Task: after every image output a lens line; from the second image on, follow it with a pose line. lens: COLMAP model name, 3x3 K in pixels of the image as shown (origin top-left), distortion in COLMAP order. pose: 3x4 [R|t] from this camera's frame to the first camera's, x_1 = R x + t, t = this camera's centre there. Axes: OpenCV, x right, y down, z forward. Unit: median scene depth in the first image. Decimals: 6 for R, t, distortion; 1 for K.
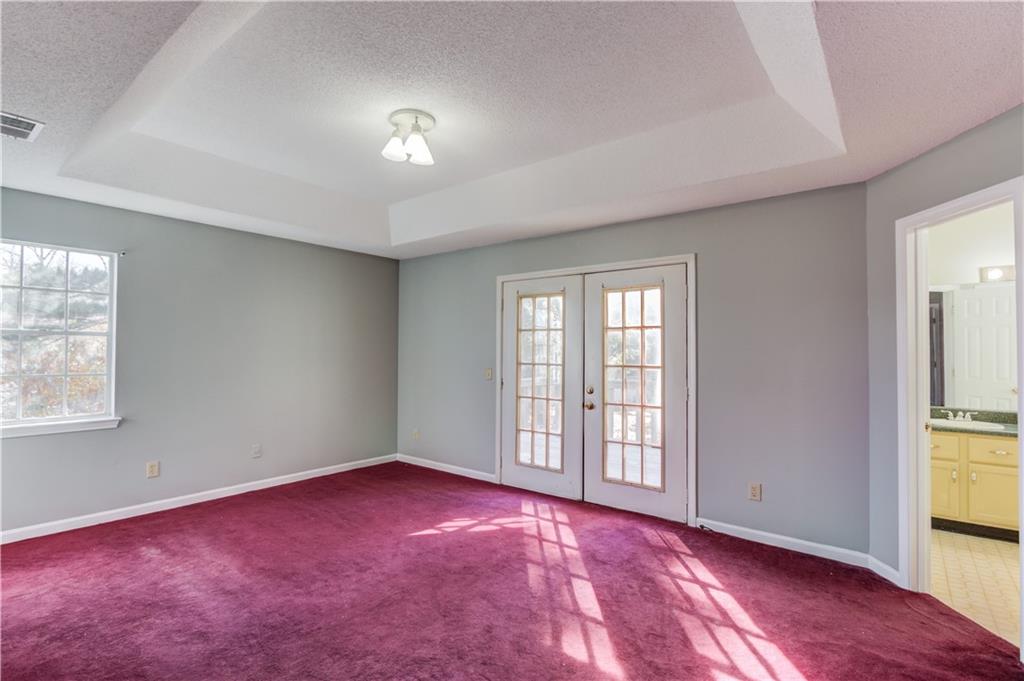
lens RADIAL K [[488.2, 0, 490.7], [0, 488.2, 342.8], [0, 0, 1]] dist [0.000844, 0.000796]
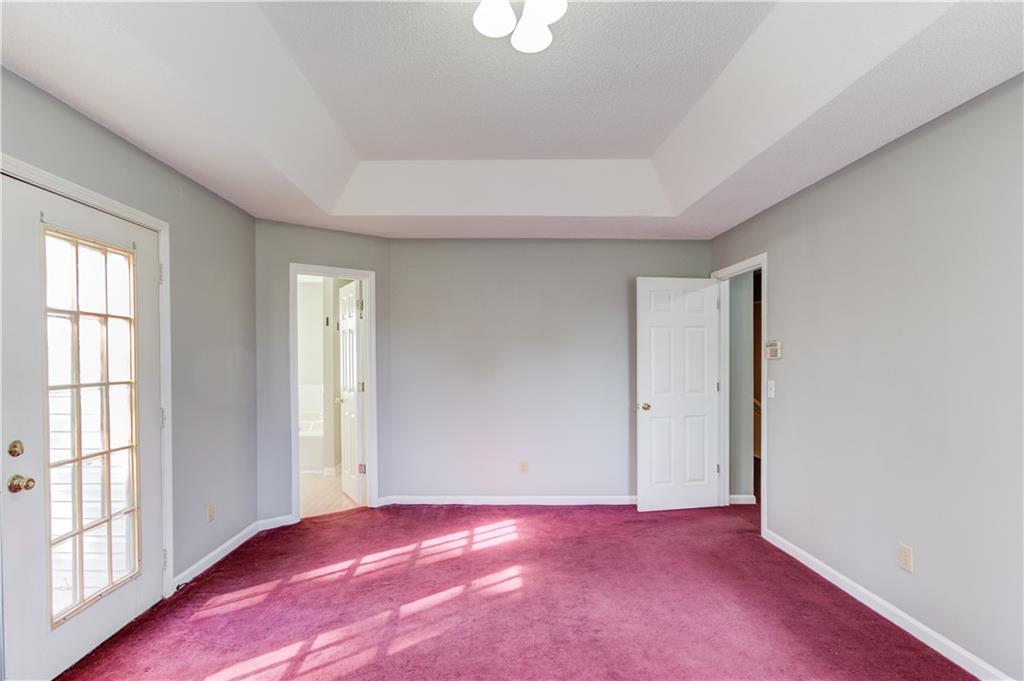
lens RADIAL K [[488.2, 0, 490.7], [0, 488.2, 342.8], [0, 0, 1]] dist [0.000844, 0.000796]
pose [[-0.647773, 0.024045, 0.761454, -0.630233], [-0.013657, 0.998975, -0.043163, 0.025072], [-0.761711, -0.038359, -0.646780, 1.491989]]
